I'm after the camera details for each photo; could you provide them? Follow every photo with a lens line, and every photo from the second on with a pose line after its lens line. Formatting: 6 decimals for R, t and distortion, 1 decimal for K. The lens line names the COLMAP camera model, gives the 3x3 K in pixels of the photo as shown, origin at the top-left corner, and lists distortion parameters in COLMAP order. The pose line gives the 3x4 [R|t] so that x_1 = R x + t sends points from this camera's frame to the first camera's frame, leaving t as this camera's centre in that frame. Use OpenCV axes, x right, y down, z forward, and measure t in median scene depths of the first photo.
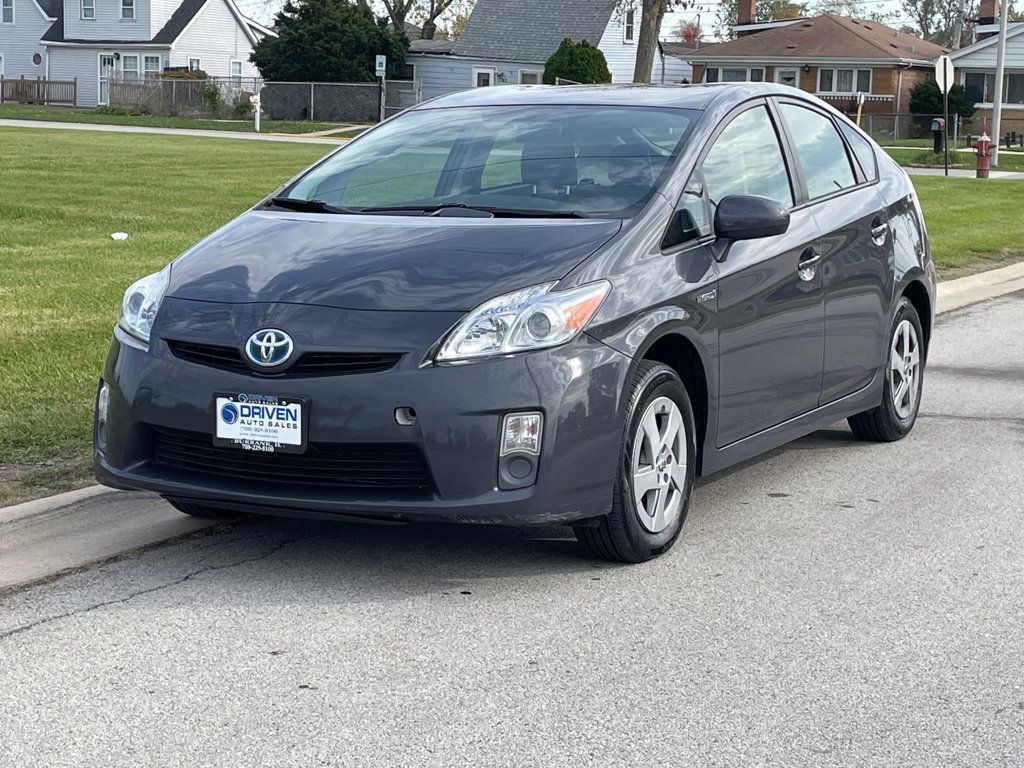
lens RADIAL K [[1984.6, 0, 512.6], [0, 1984.6, 385.2], [0, 0, 1]] dist [0.131416, 0.000000]
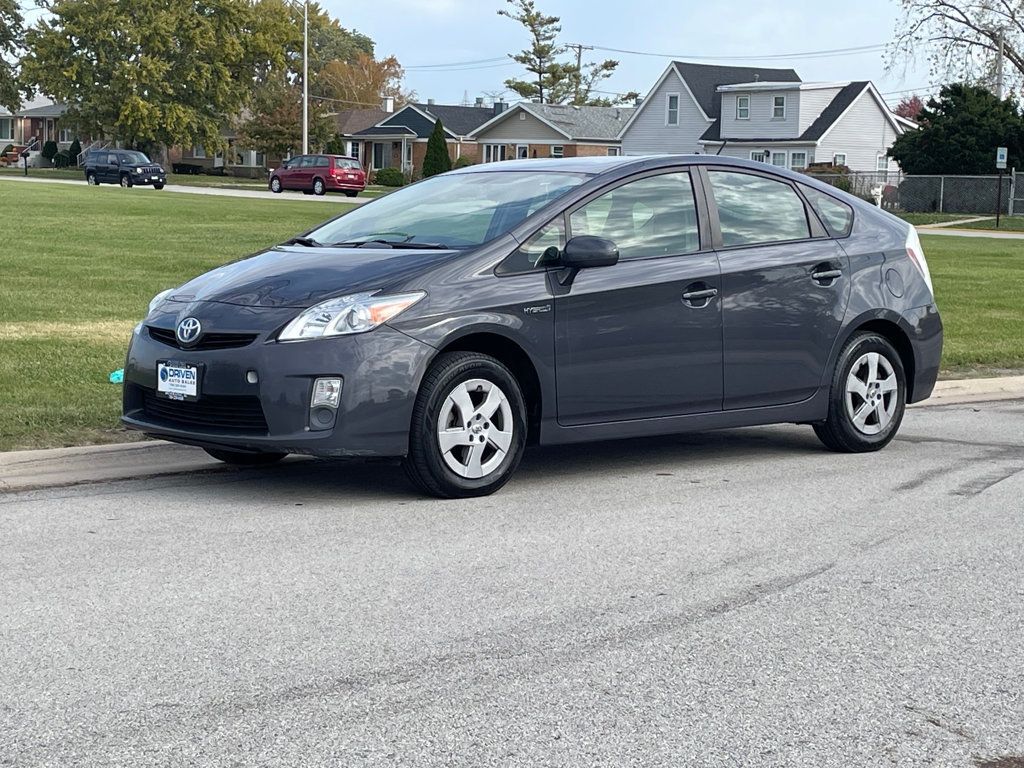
lens RADIAL K [[1984.6, 0, 510.8], [0, 1984.6, 380.9], [0, 0, 1]] dist [0.131416, 0.000000]
pose [[0.938360, 0.033915, -0.343993, 0.516482], [-0.051082, 0.997854, -0.040964, 0.056594], [0.341865, 0.056011, 0.938078, -0.249357]]
